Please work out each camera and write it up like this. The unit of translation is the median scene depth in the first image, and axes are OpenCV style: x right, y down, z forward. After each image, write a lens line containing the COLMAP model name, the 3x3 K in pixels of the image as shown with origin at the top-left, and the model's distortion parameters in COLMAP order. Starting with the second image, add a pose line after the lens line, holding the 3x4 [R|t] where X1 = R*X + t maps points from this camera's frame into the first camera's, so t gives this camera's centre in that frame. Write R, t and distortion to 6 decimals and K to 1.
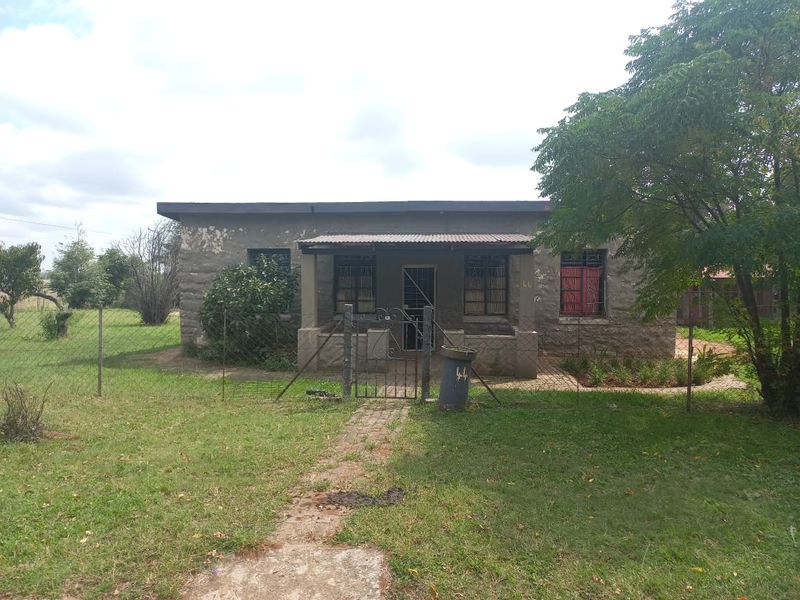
lens RADIAL K [[564.7, 0, 399.4], [0, 564.7, 299.0], [0, 0, 1]] dist [0.020328, -0.011547]
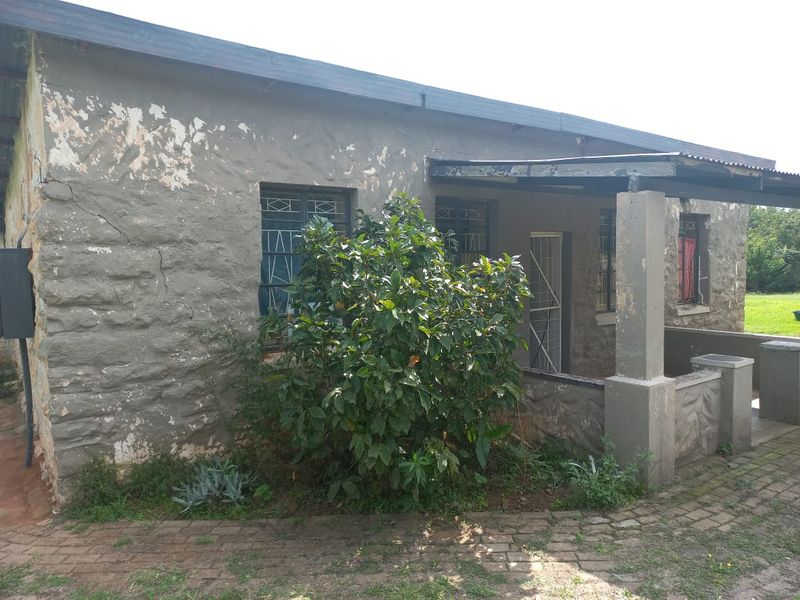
lens RADIAL K [[564.7, 0, 399.9], [0, 564.7, 298.8], [0, 0, 1]] dist [0.020328, -0.011547]
pose [[0.767768, -0.059456, 0.637963, -0.441365], [0.042612, 0.998219, 0.041749, -0.022979], [-0.639309, -0.004868, 0.768935, 0.651502]]
